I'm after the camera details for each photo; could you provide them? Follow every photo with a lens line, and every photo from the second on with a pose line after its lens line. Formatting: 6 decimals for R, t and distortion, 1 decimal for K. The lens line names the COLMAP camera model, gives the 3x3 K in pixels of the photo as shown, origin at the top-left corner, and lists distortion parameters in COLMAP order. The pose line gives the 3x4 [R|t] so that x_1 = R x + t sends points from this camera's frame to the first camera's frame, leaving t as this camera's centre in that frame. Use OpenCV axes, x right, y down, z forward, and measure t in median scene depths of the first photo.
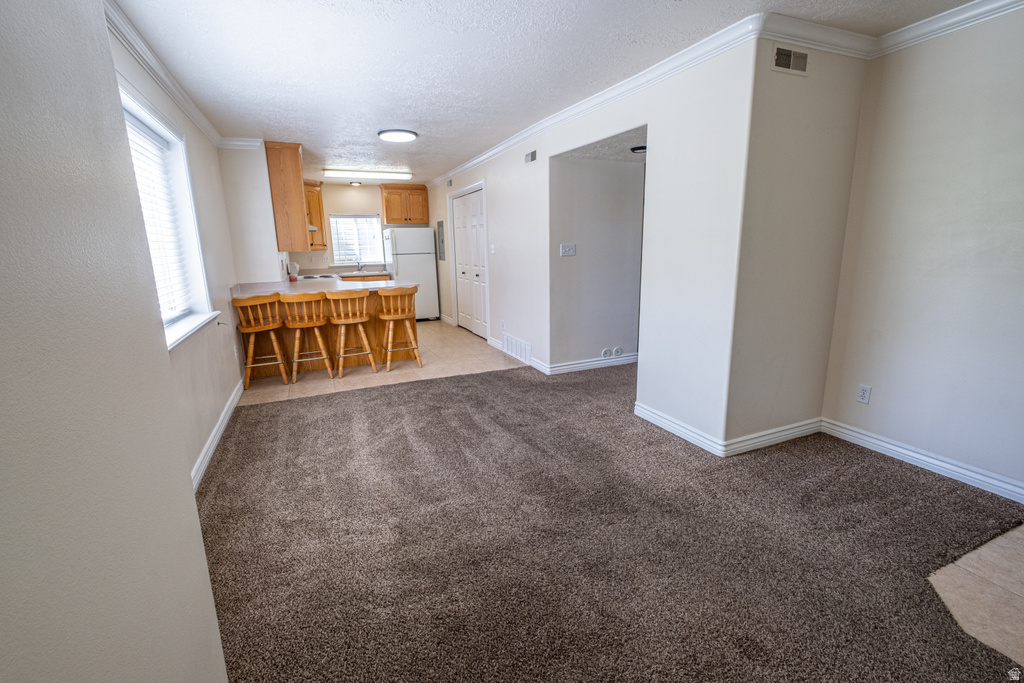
lens RADIAL K [[453.4, 0, 509.0], [0, 453.4, 348.0], [0, 0, 1]] dist [-0.003465, -0.000137]
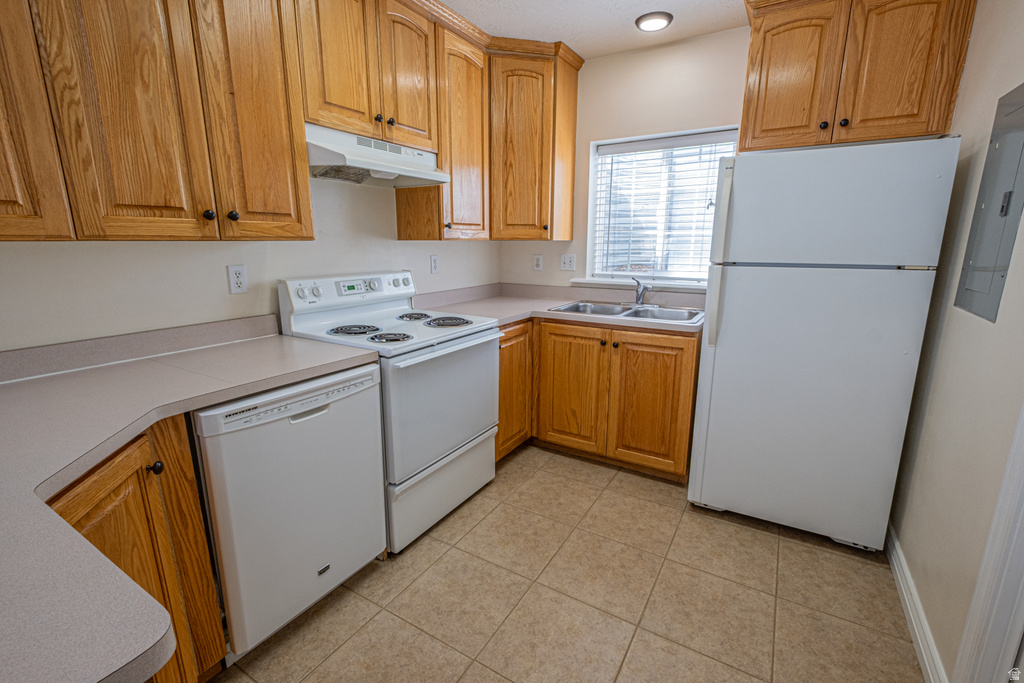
lens RADIAL K [[453.4, 0, 507.0], [0, 453.4, 345.4], [0, 0, 1]] dist [-0.003465, -0.000137]
pose [[0.570472, 0.205457, -0.795204, -0.186094], [-0.192863, 0.974644, 0.113460, -0.285638], [0.798351, 0.088640, 0.595633, 1.291519]]
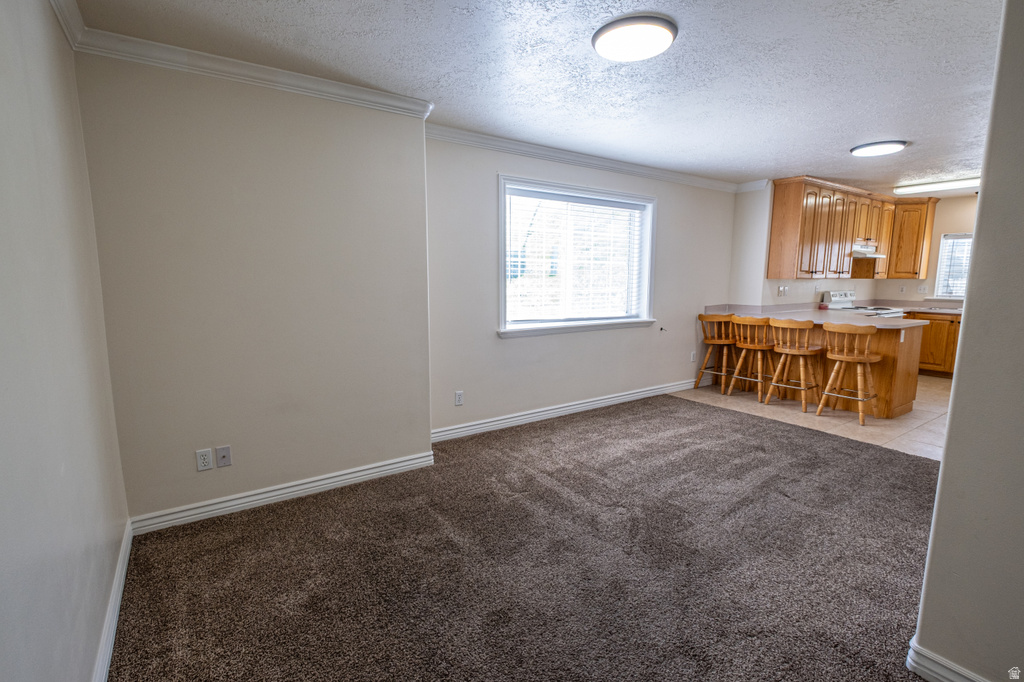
lens RADIAL K [[480.6, 0, 506.9], [0, 480.6, 340.9], [0, 0, 1]] dist [-0.001301, -0.000636]
pose [[0.186345, 0.158549, -0.969607, 0.551369], [-0.226490, 0.967244, 0.114634, -0.064242], [0.956022, 0.198244, 0.216151, 0.200652]]
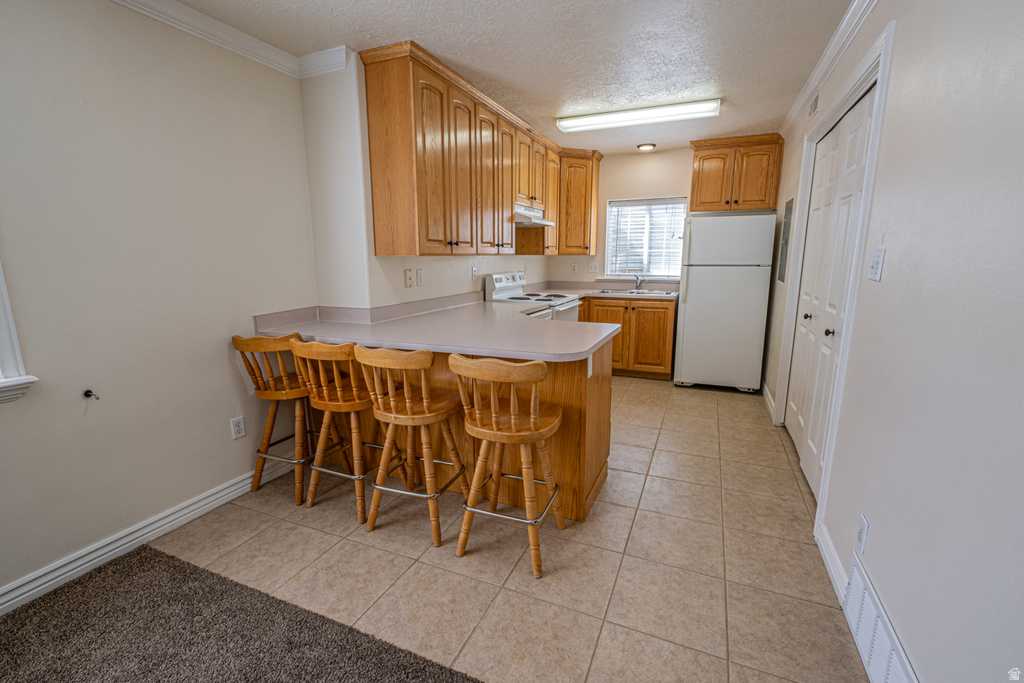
lens RADIAL K [[453.4, 0, 506.0], [0, 453.4, 344.5], [0, 0, 1]] dist [-0.003465, -0.000137]
pose [[0.674269, 0.161400, -0.720633, 0.025835], [-0.173884, 0.983087, 0.057485, -0.177881], [0.717722, 0.086546, 0.690930, 0.793770]]
